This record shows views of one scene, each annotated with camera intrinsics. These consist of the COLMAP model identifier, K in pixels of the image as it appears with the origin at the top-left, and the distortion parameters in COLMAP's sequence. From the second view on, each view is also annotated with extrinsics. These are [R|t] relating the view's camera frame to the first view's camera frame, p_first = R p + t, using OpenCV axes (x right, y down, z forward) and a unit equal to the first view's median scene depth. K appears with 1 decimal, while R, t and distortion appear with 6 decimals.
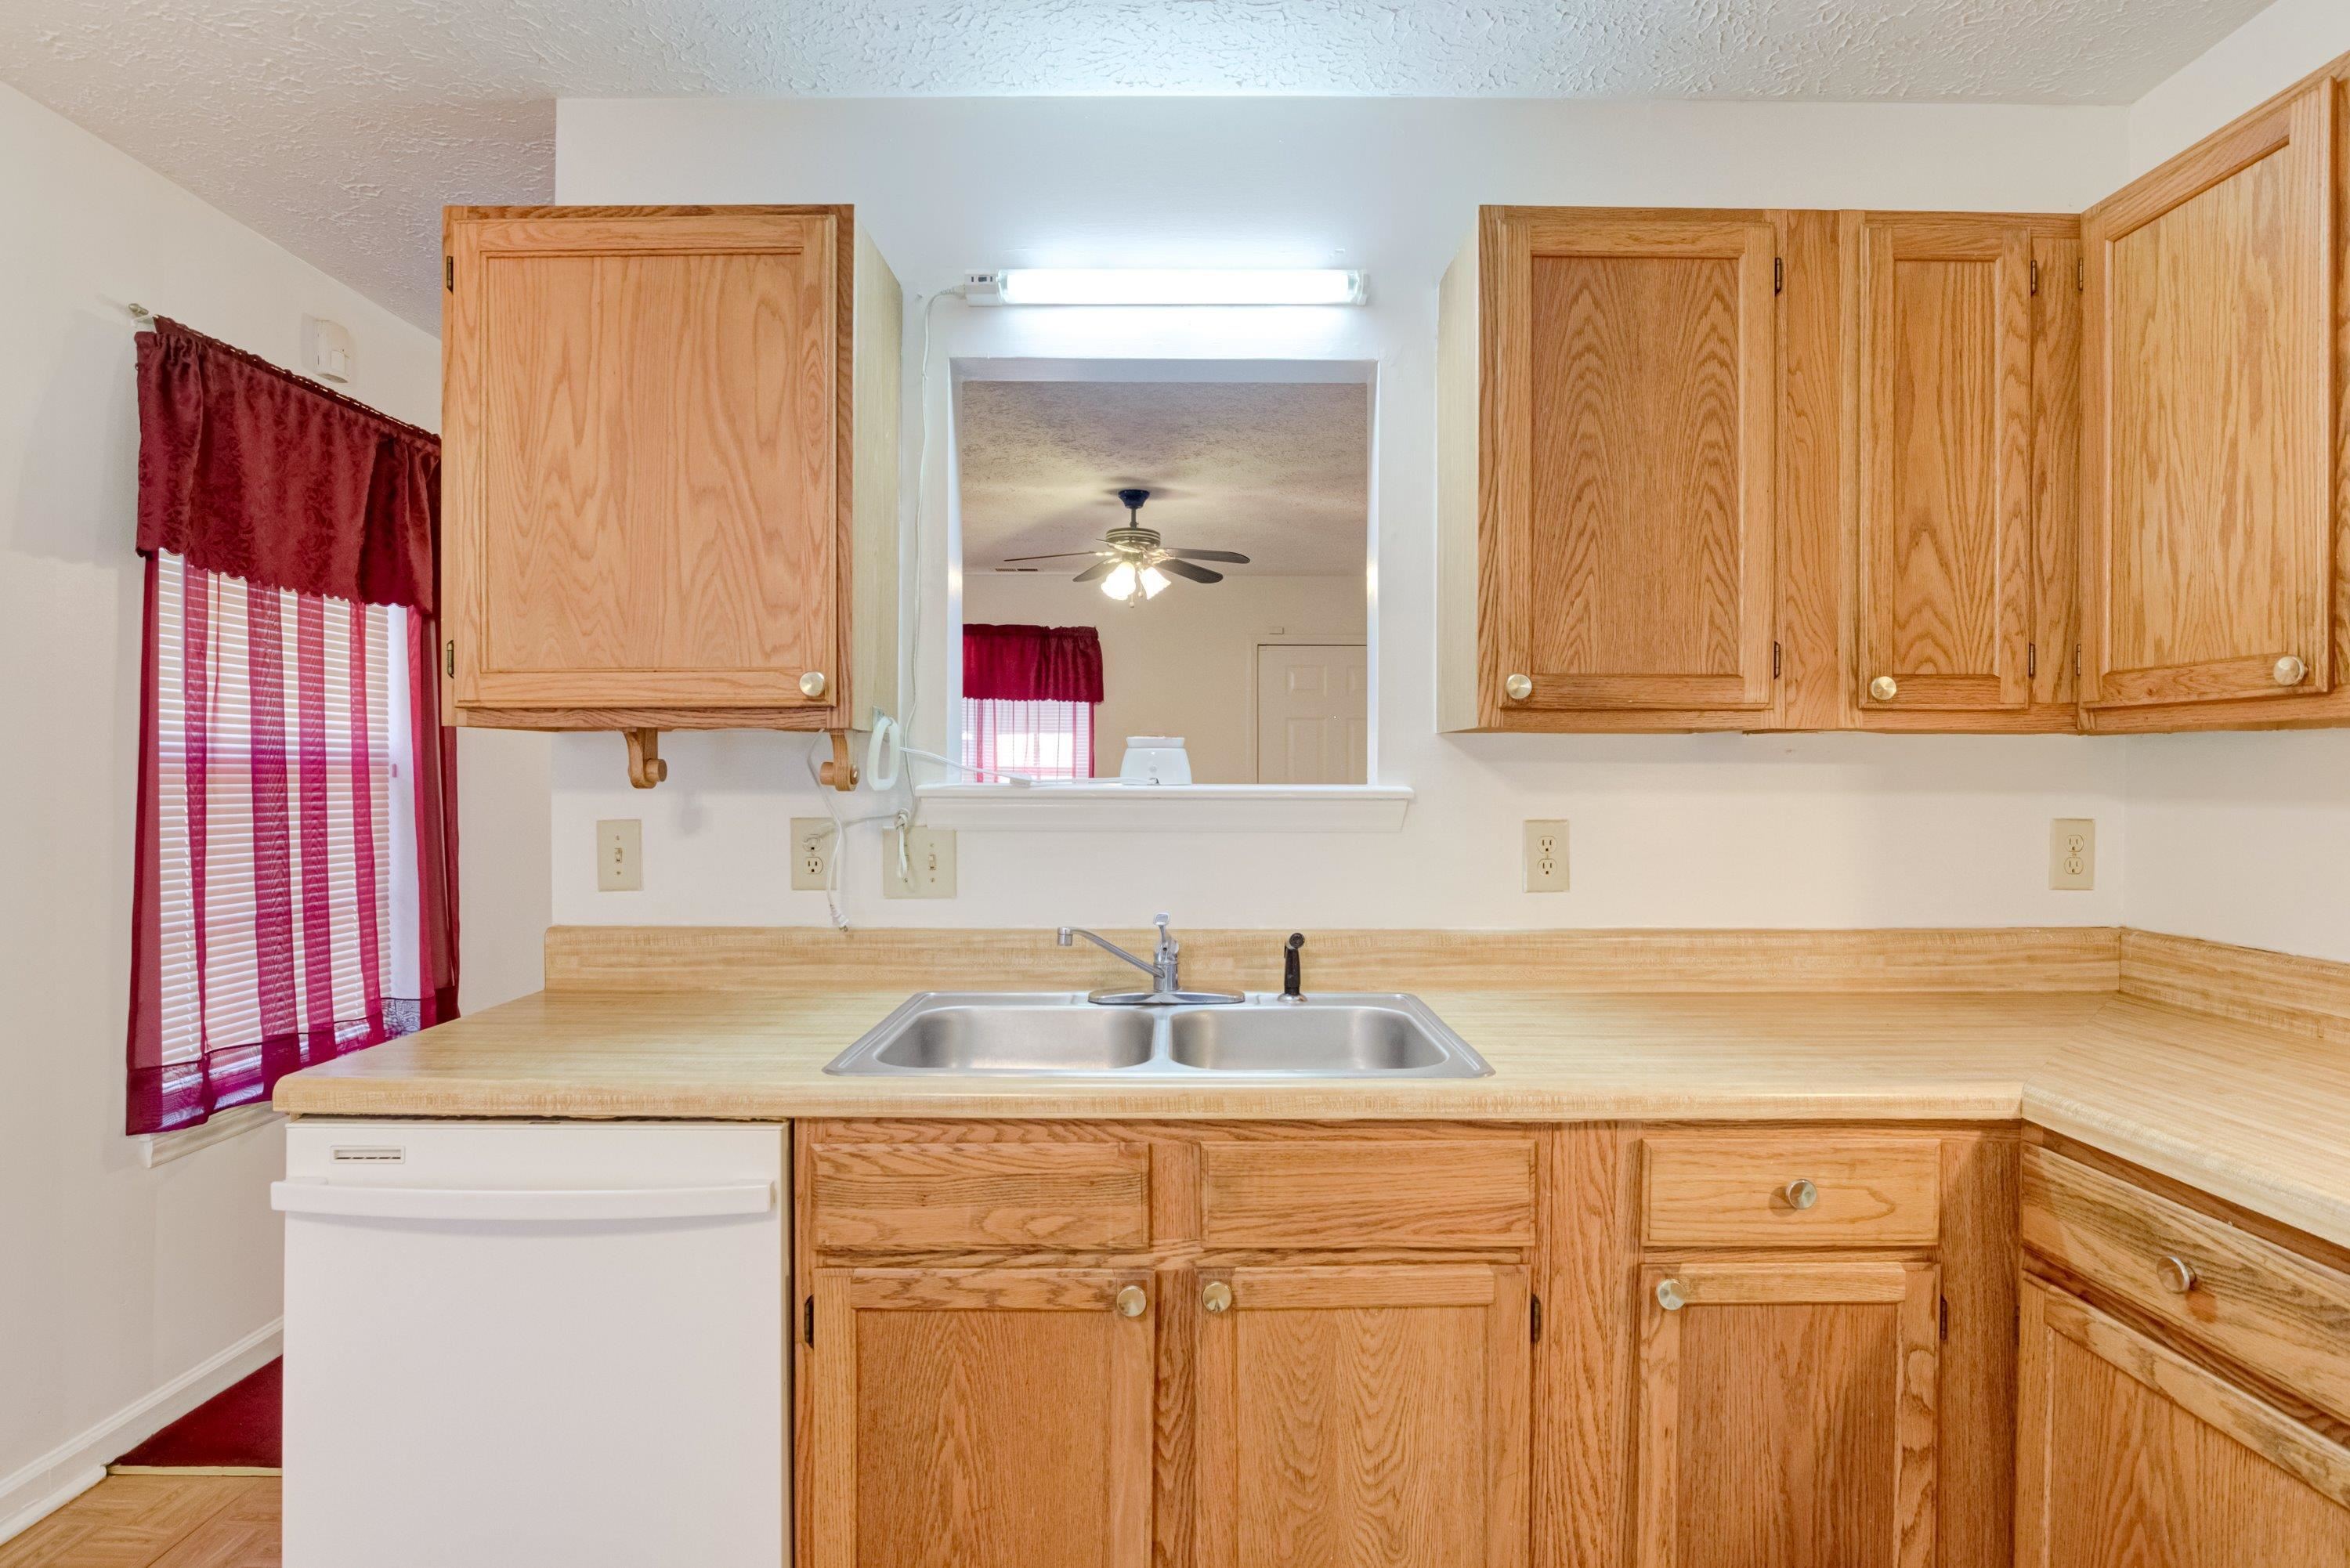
lens RADIAL K [[1190.4, 0, 1187.4], [0, 1190.4, 783.3], [0, 0, 1]] dist [-0.038974, 0.015688]
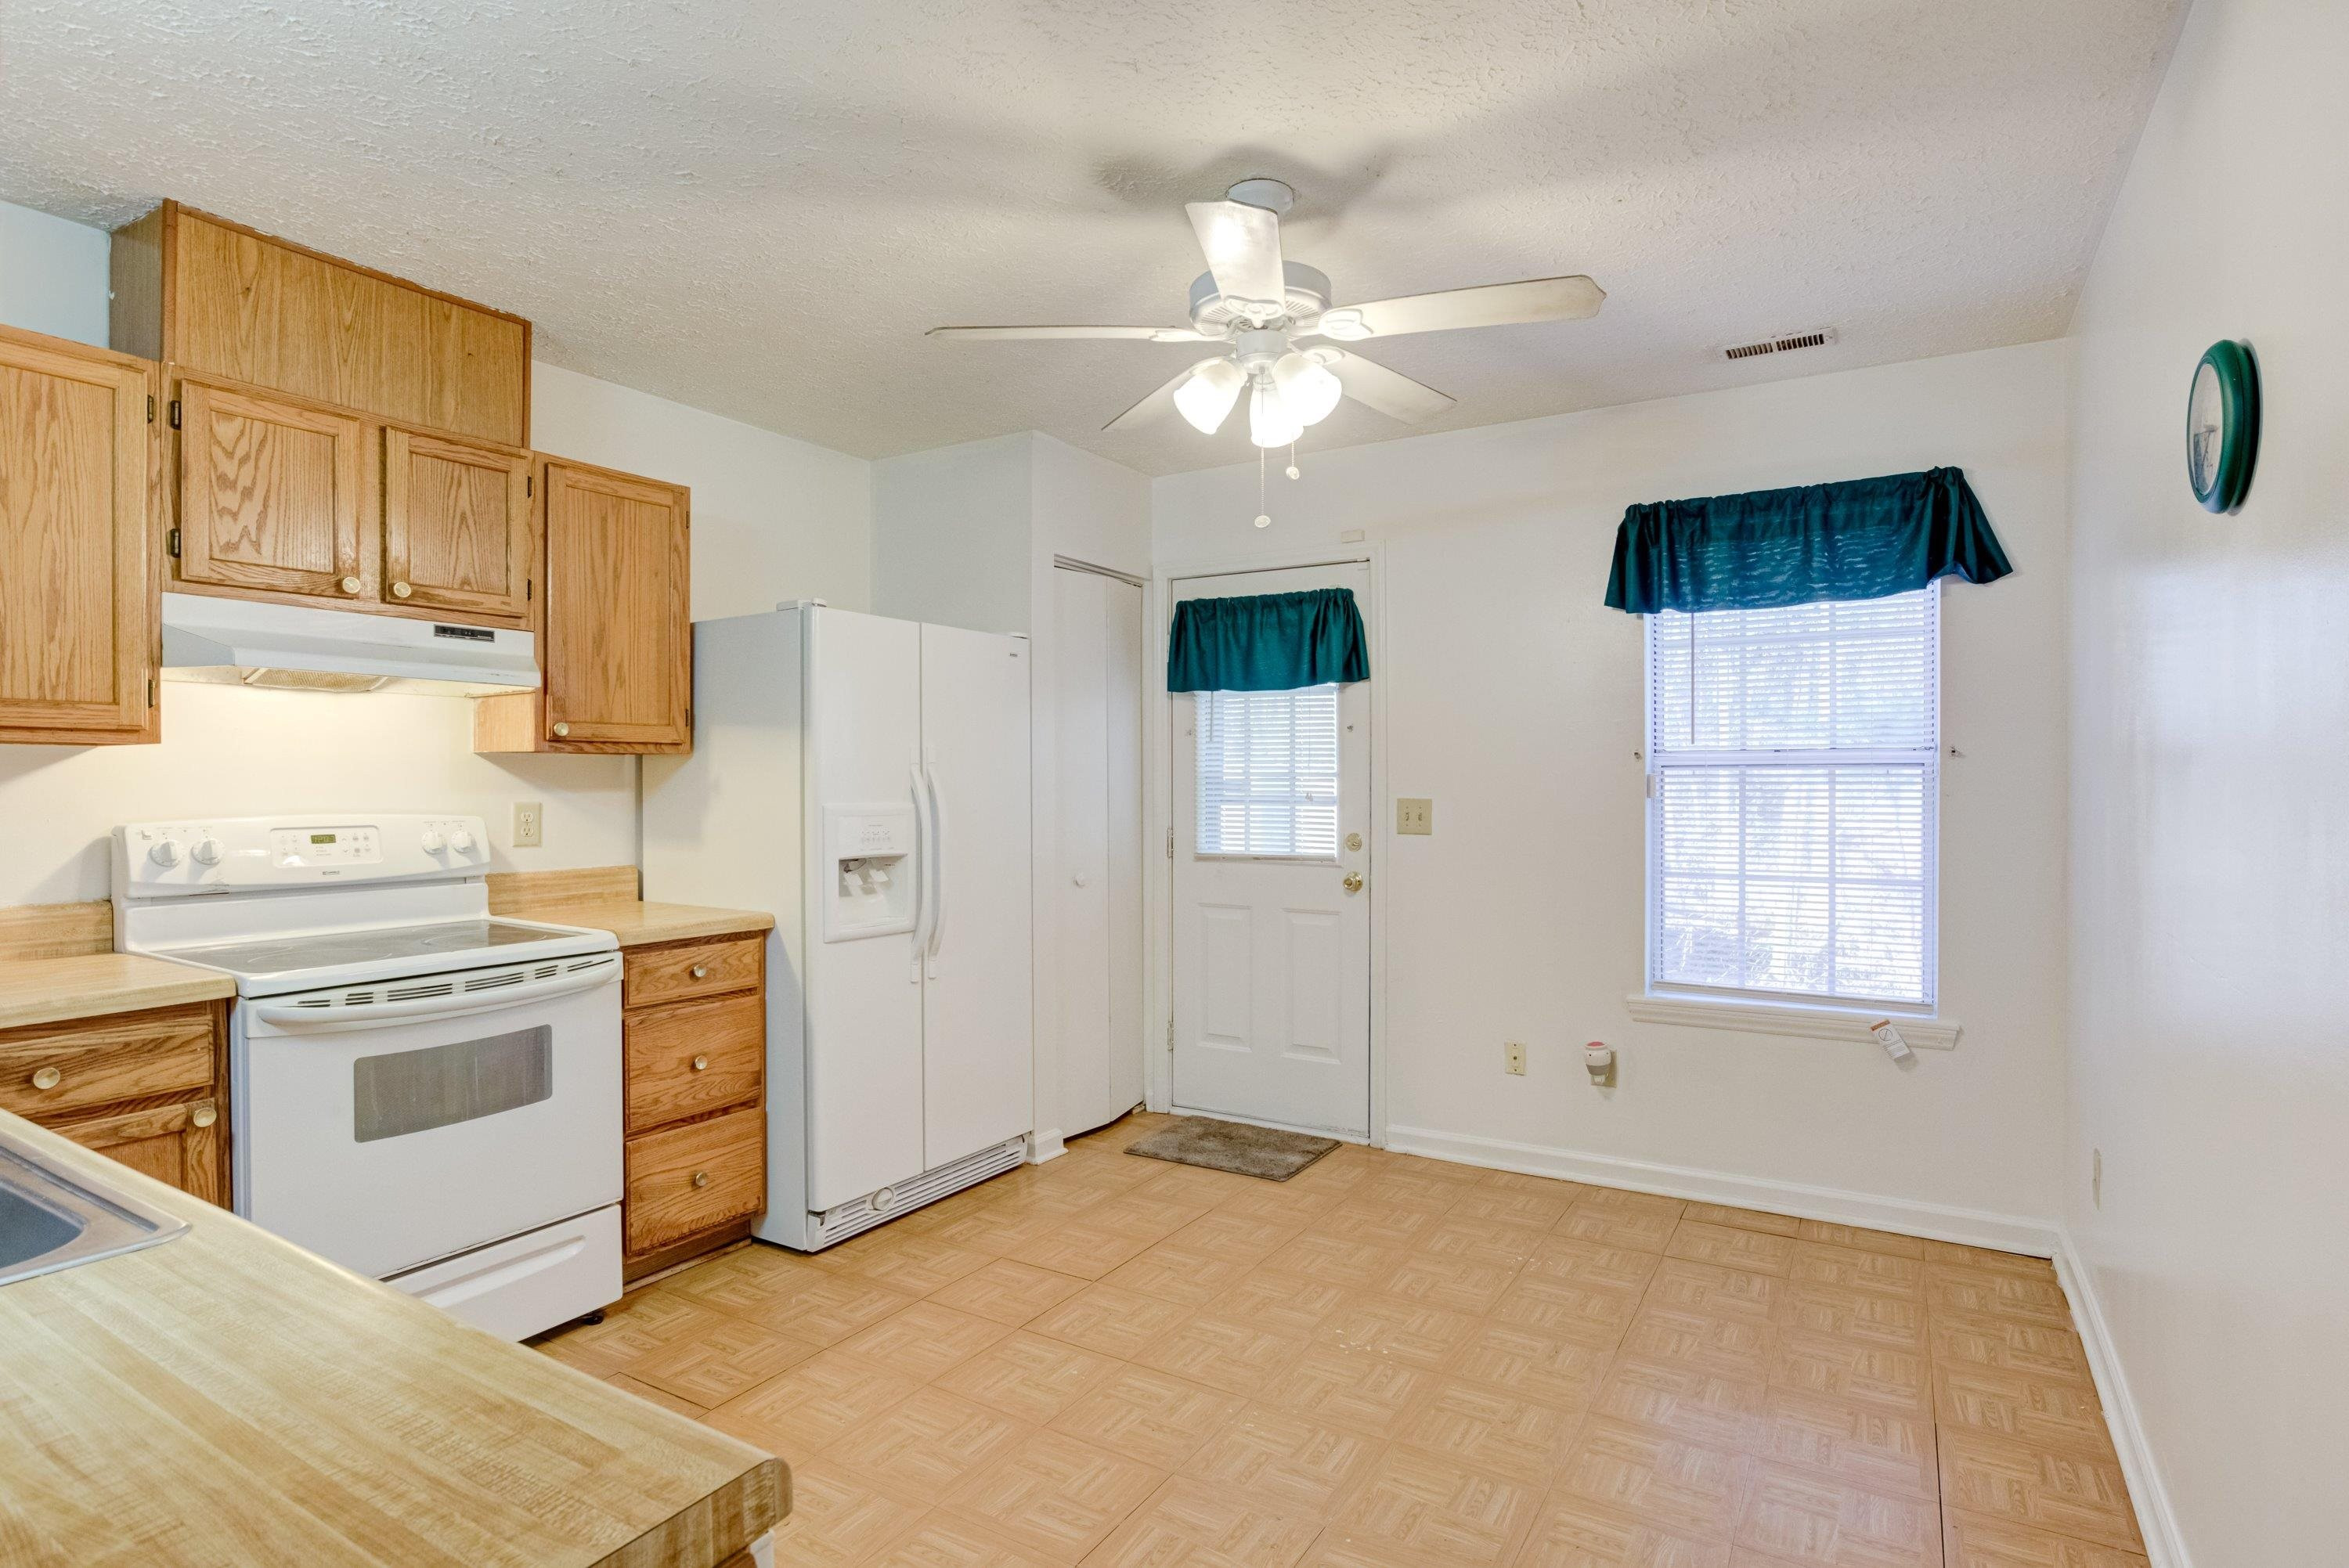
lens RADIAL K [[1189.9, 0, 1186.9], [0, 1189.9, 783.3], [0, 0, 1]] dist [-0.038974, 0.015688]
pose [[-0.860257, -0.003602, 0.509848, -0.944802], [0.003046, 0.999921, 0.012203, -0.008900], [-0.509851, 0.012051, -0.860178, 1.080031]]
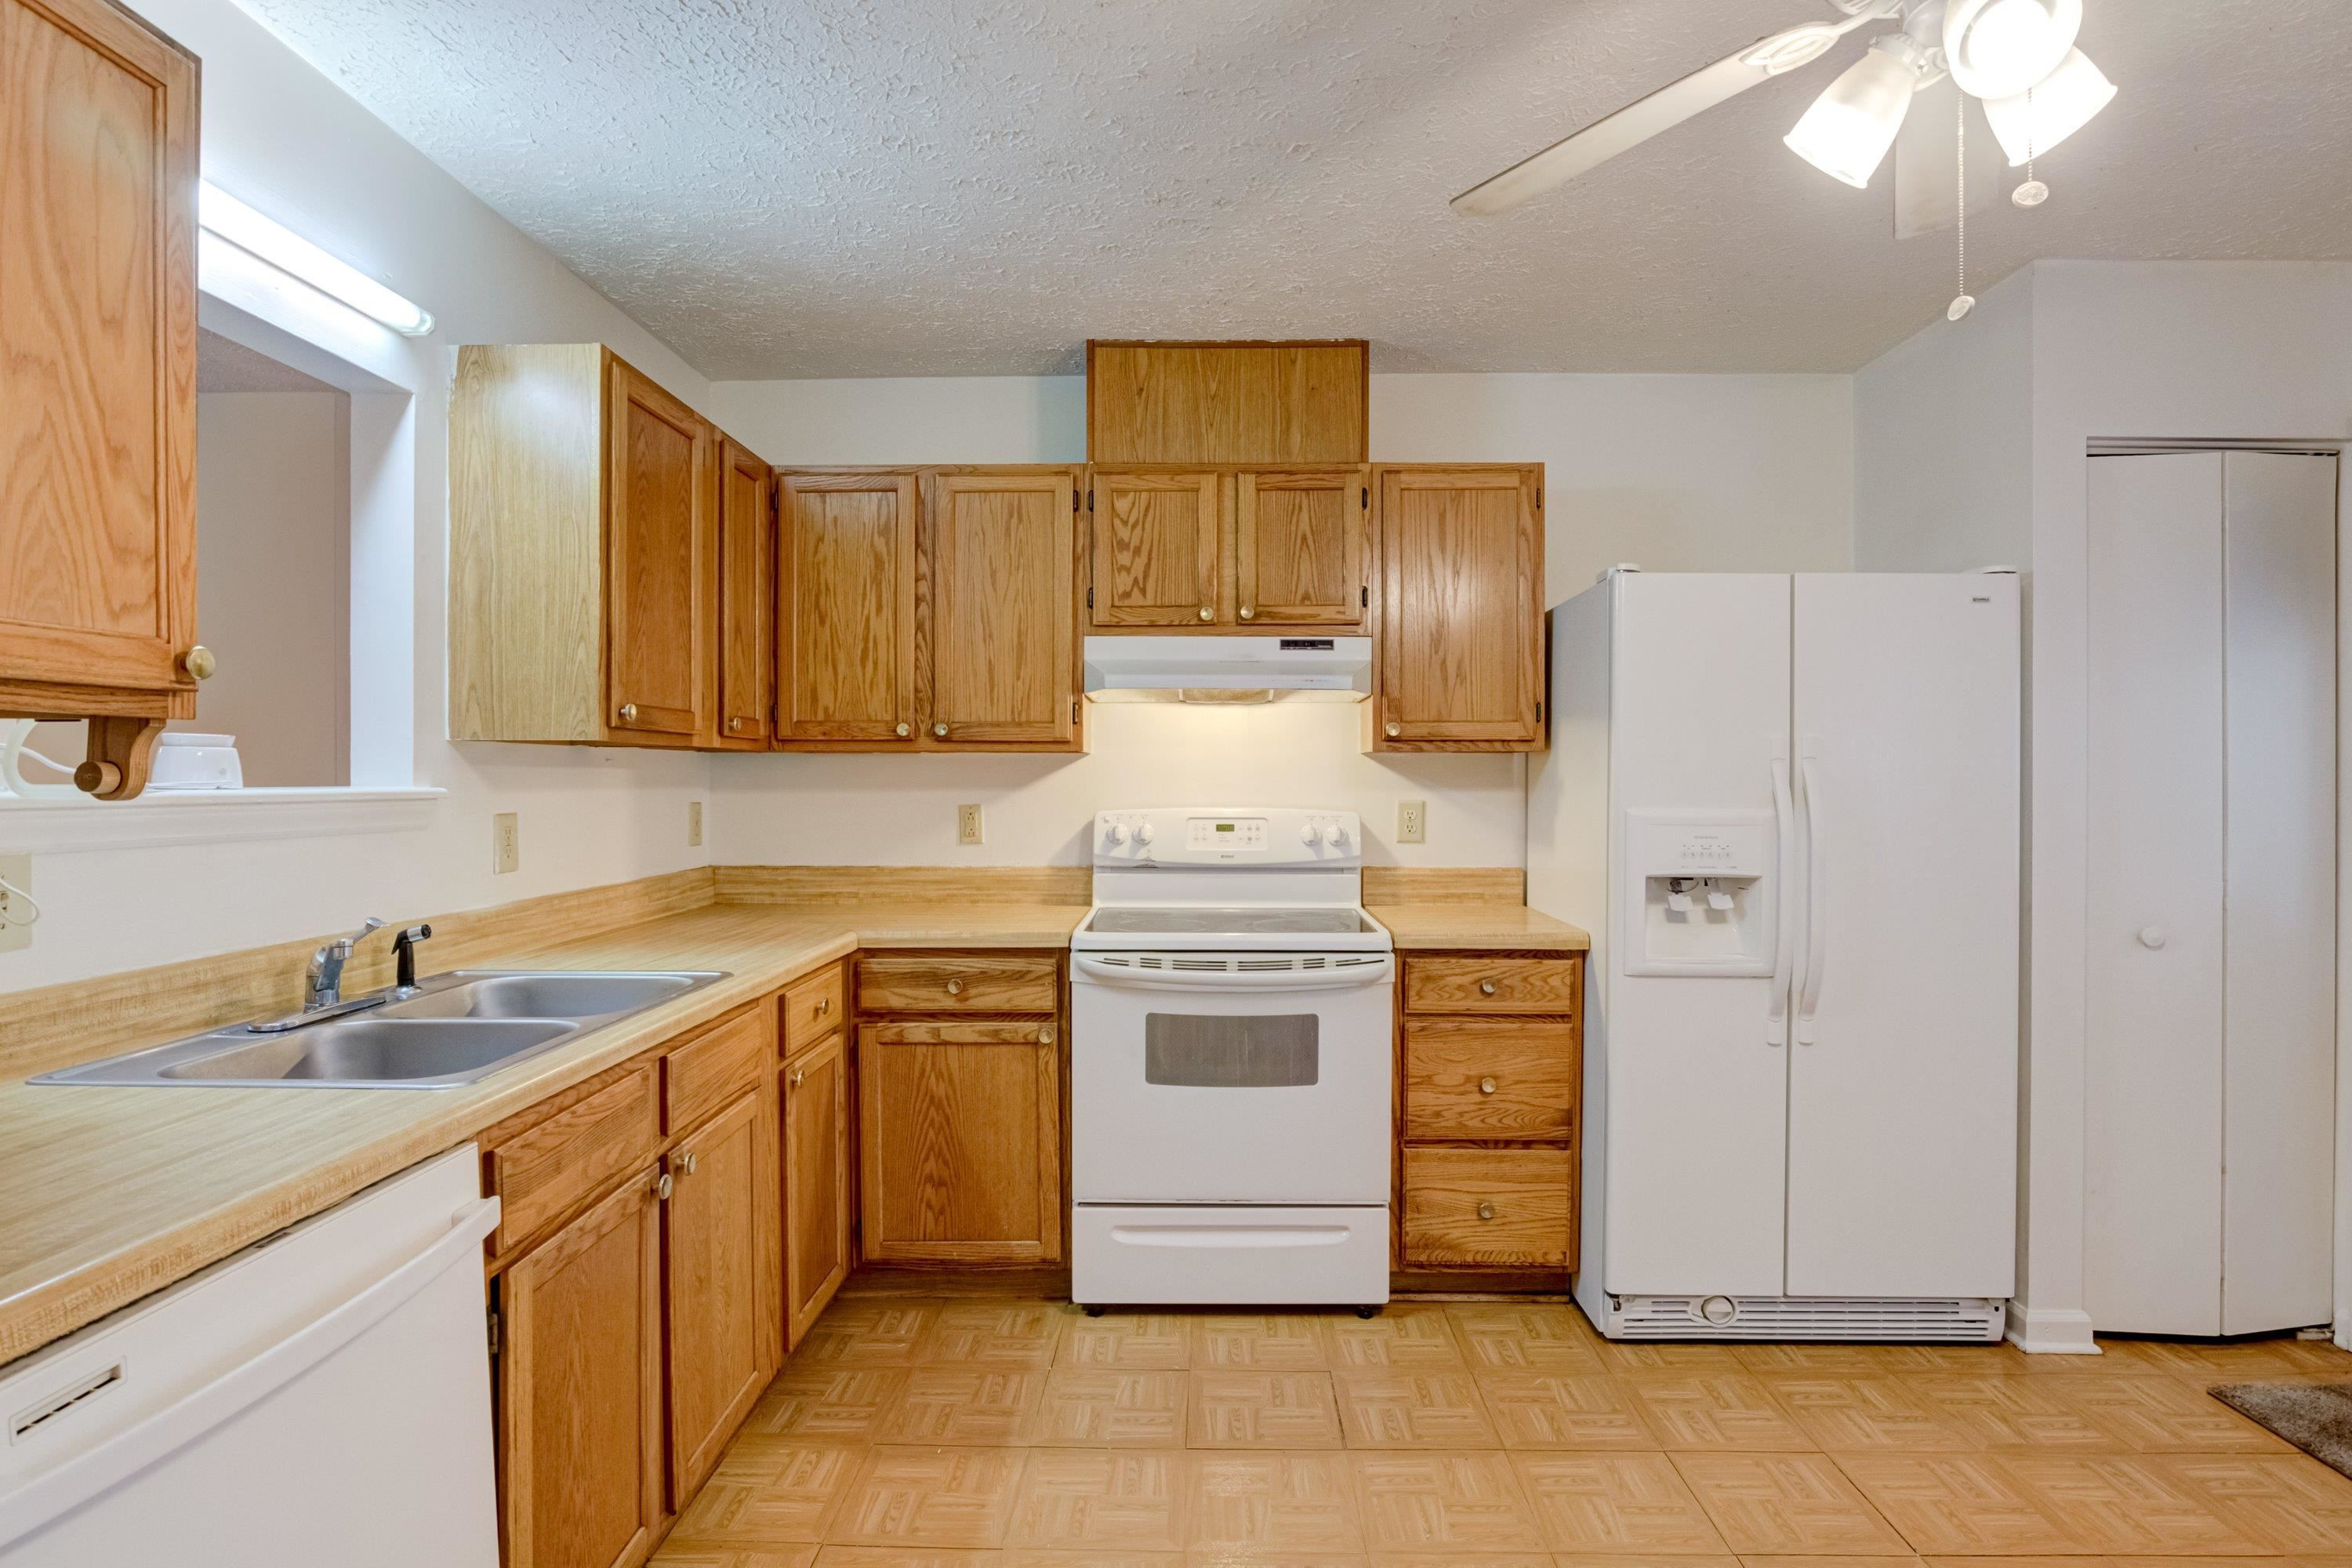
lens RADIAL K [[1191.5, 0, 1188.4], [0, 1191.5, 783.3], [0, 0, 1]] dist [-0.038974, 0.015688]
pose [[0.015672, -0.007838, 0.999846, -1.063571], [0.007675, 0.999941, 0.007719, -0.005027], [-0.999848, 0.007553, 0.015732, 0.328483]]
